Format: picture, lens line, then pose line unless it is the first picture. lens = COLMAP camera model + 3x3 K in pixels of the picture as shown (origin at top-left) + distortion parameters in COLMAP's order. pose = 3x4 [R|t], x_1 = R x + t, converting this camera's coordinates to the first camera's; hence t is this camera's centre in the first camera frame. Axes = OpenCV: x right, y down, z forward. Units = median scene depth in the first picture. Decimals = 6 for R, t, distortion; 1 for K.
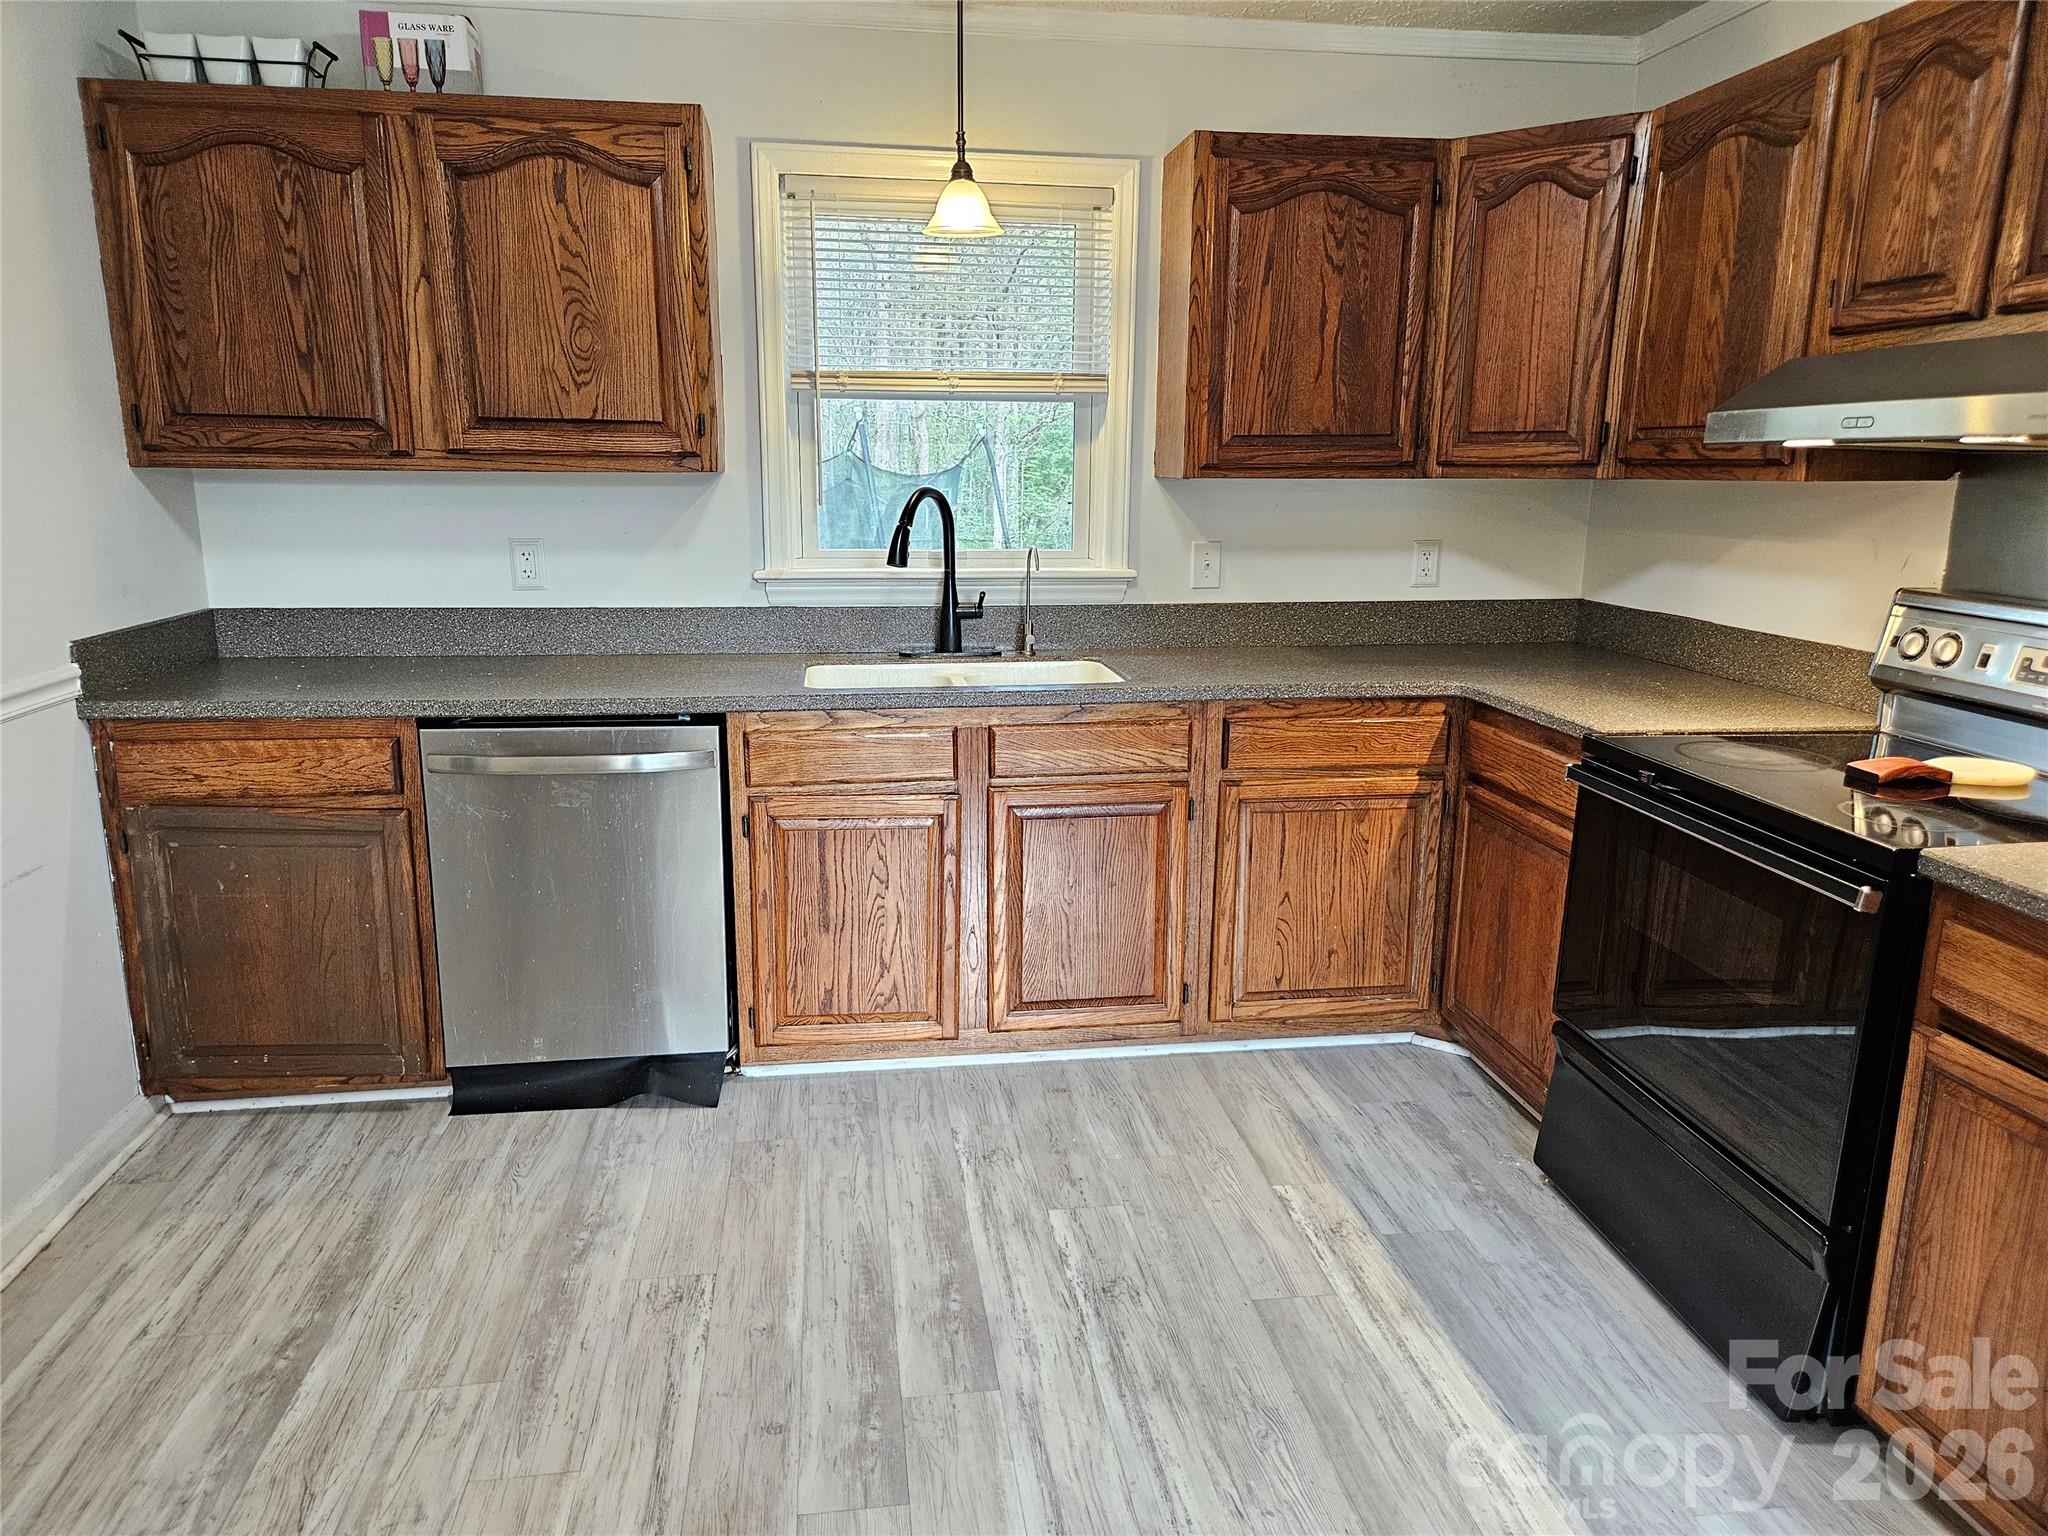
lens RADIAL K [[1365.9, 0, 1018.0], [0, 1365.9, 774.6], [0, 0, 1]] dist [0.062925, -0.049161]
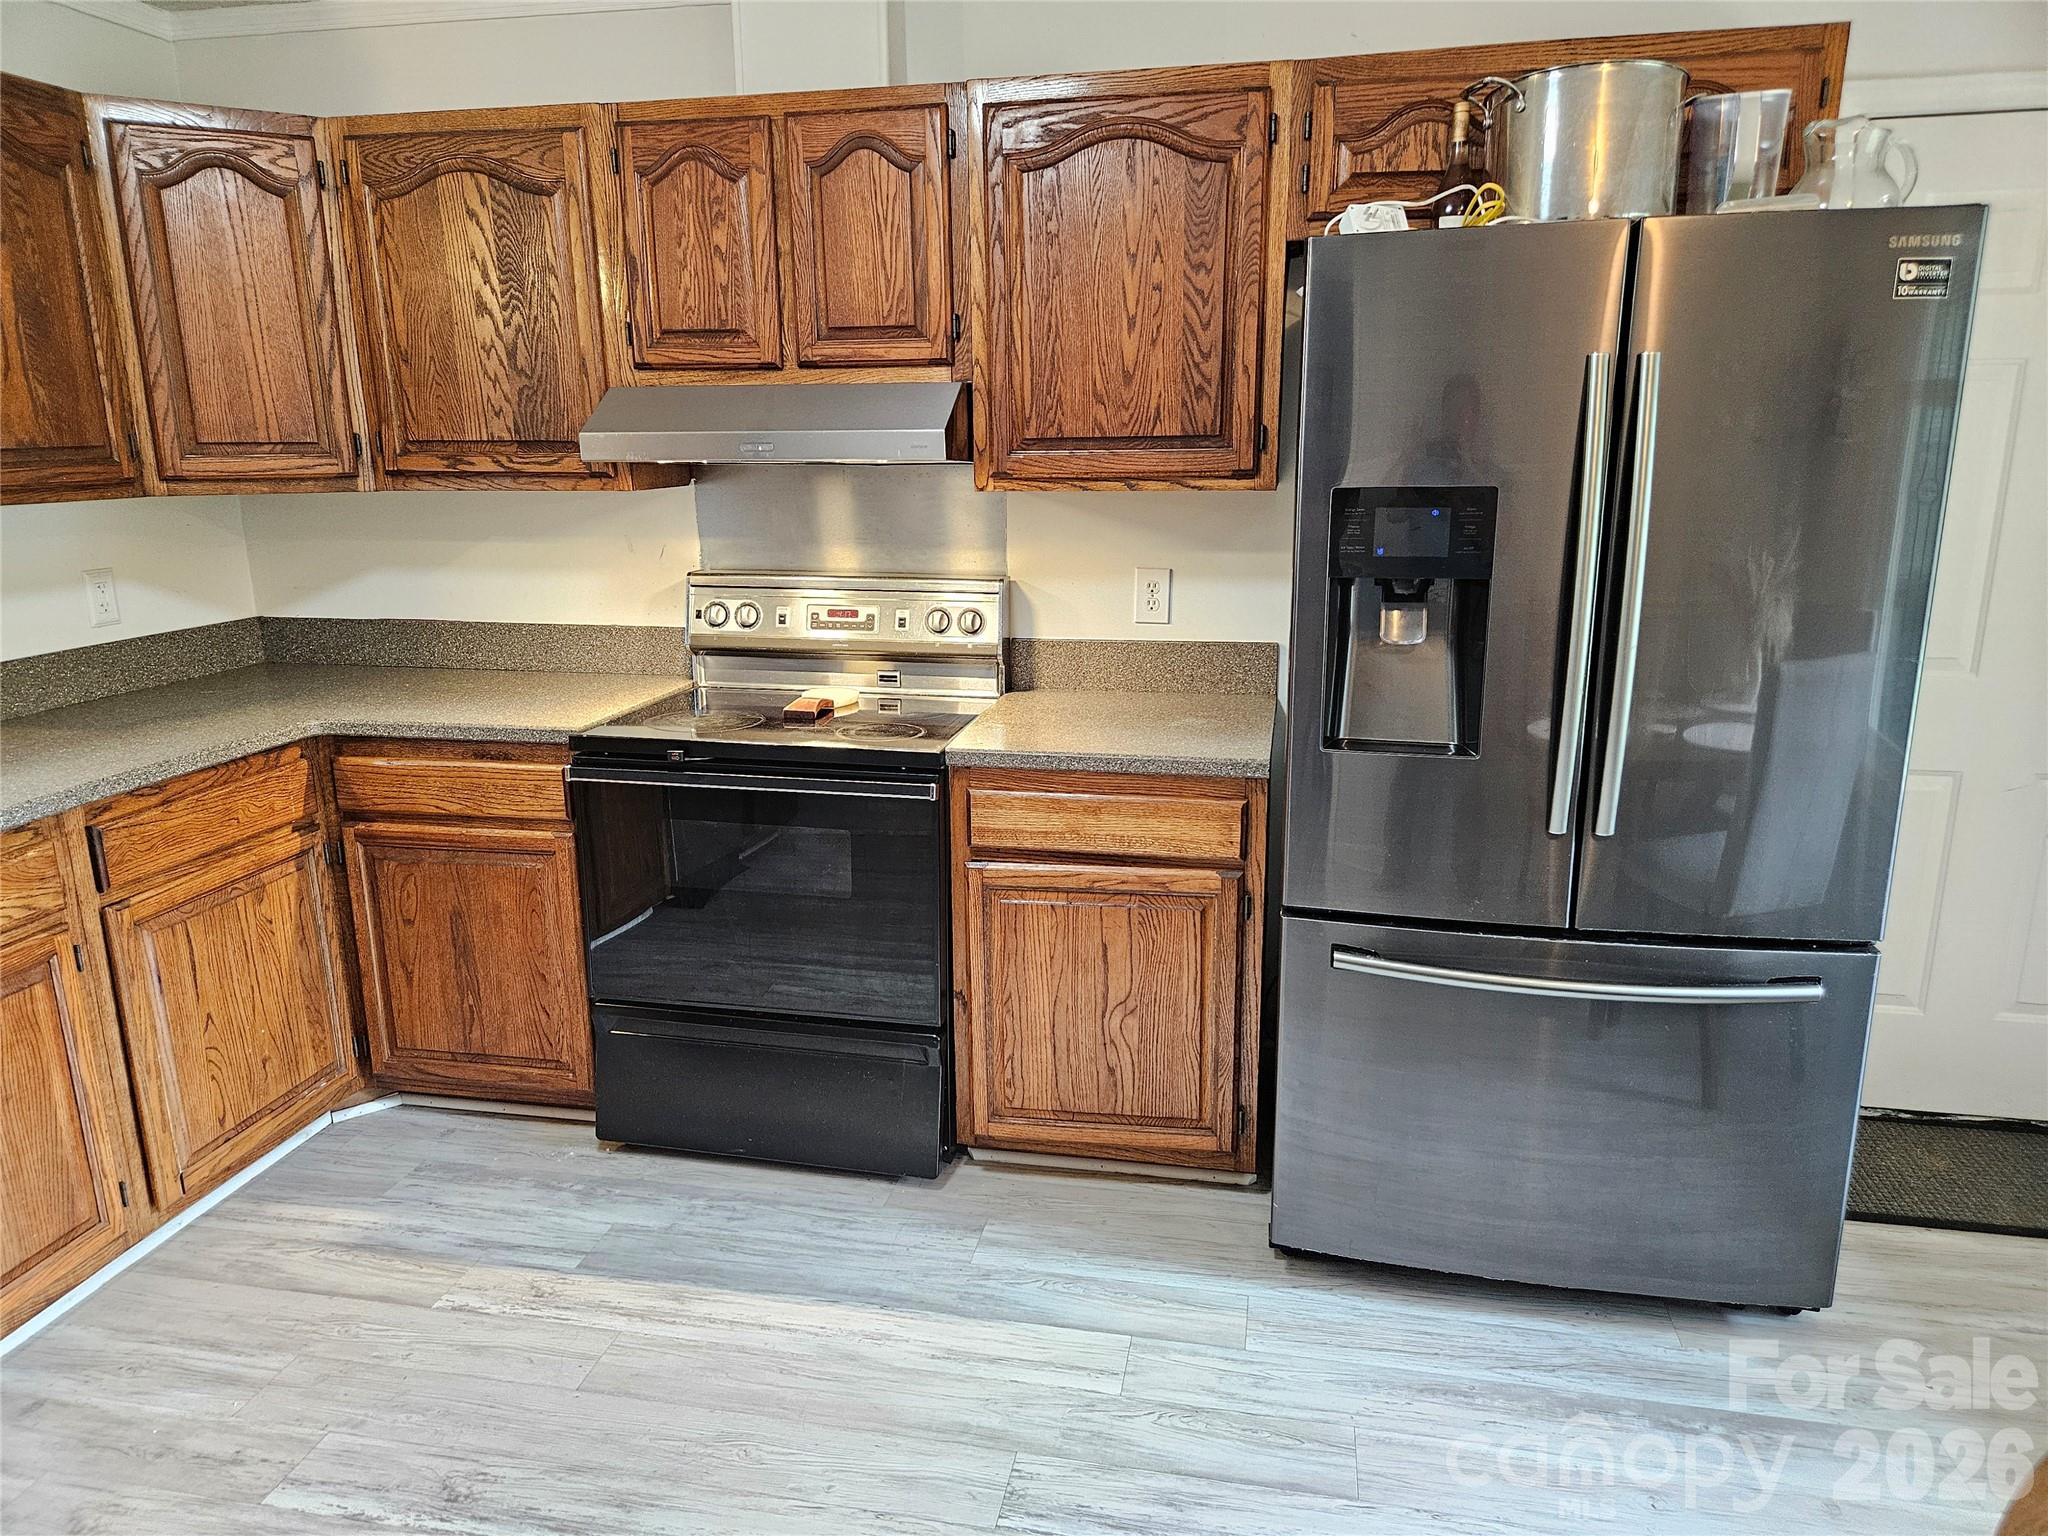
lens RADIAL K [[1365.9, 0, 1023.0], [0, 1365.9, 776.7], [0, 0, 1]] dist [0.062925, -0.049161]
pose [[0.332957, -0.238280, 0.912339, -0.384459], [0.222229, 0.960120, 0.169657, -0.086456], [-0.916381, 0.146260, 0.372632, 0.246717]]
